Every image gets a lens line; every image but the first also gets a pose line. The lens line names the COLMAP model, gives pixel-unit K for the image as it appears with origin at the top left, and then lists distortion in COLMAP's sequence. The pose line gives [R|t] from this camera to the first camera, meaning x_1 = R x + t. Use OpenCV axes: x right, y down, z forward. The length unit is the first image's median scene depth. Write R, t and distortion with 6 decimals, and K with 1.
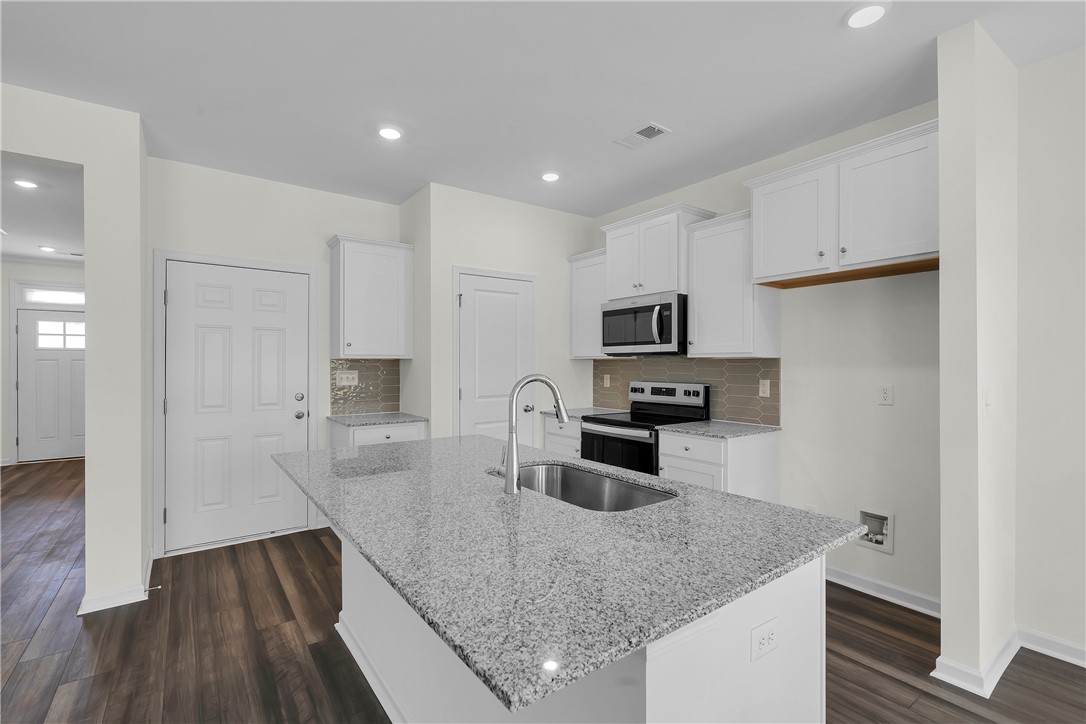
lens RADIAL K [[490.4, 0, 543.0], [0, 490.4, 362.0], [0, 0, 1]] dist [-0.001803, -0.000089]
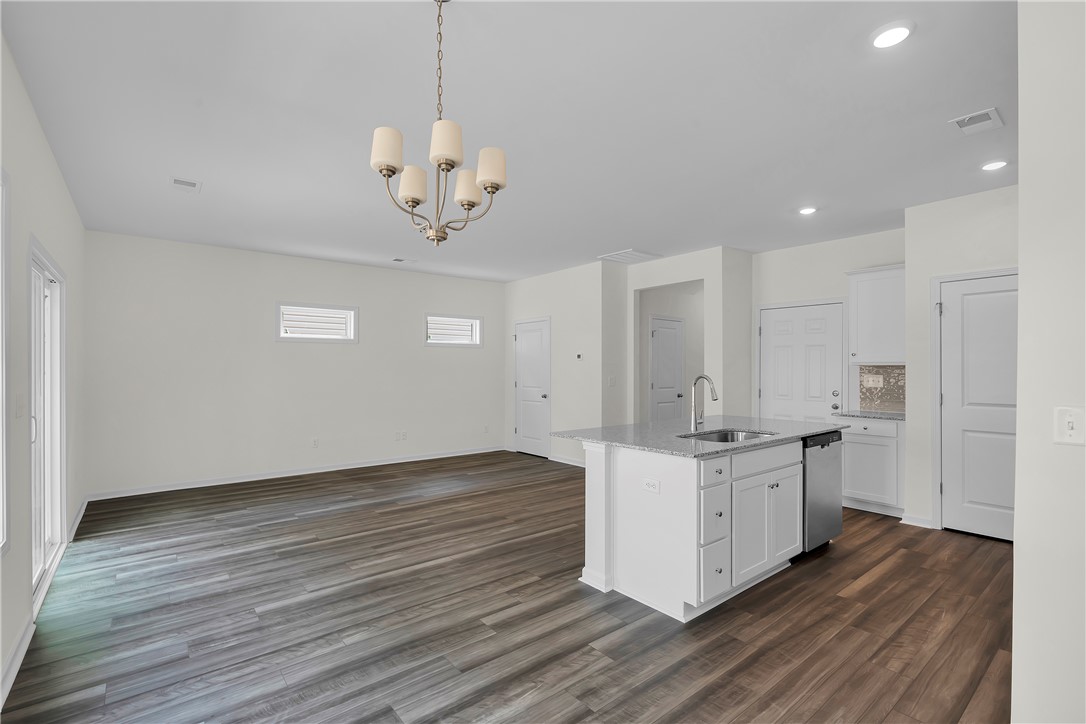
lens RADIAL K [[490.4, 0, 543.0], [0, 490.4, 362.0], [0, 0, 1]] dist [-0.001803, -0.000089]
pose [[0.051729, -0.012544, -0.998582, 0.892189], [0.004154, 0.999915, -0.012345, -0.003383], [0.998653, -0.003509, 0.051777, 0.114588]]
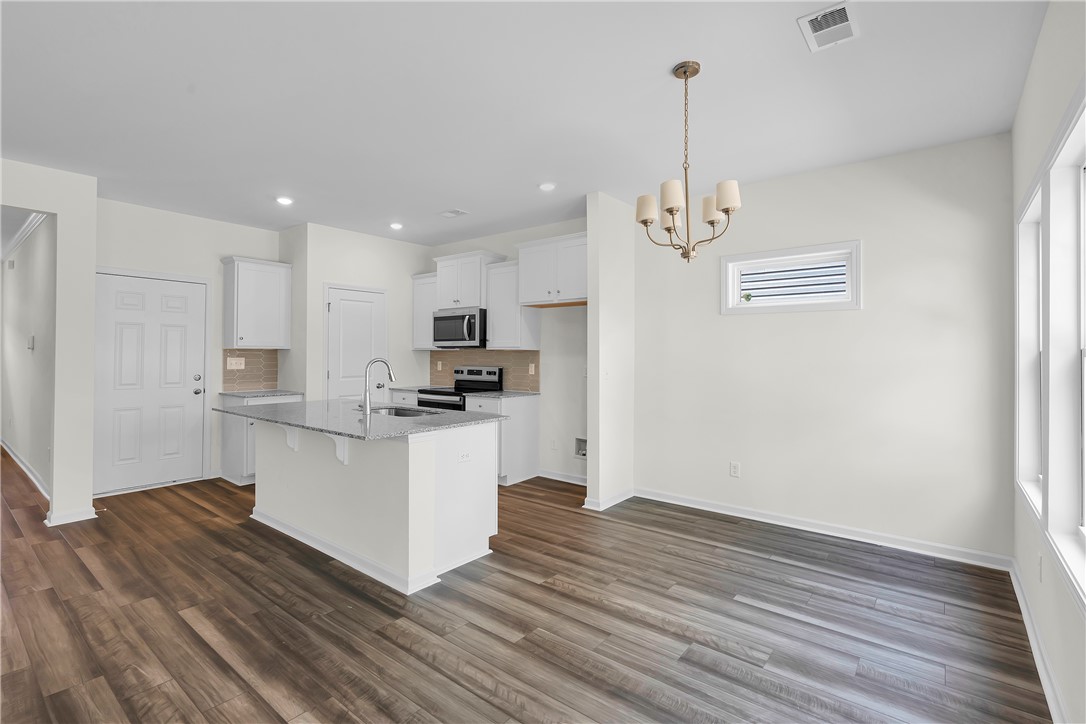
lens RADIAL K [[505.1, 0, 529.3], [0, 505.1, 347.8], [0, 0, 1]] dist [-0.001803, -0.000051]
pose [[0.970249, 0.007703, 0.241986, 0.038783], [-0.005848, 0.999948, -0.008383, -0.002186], [-0.242038, 0.006718, 0.970244, -0.557992]]
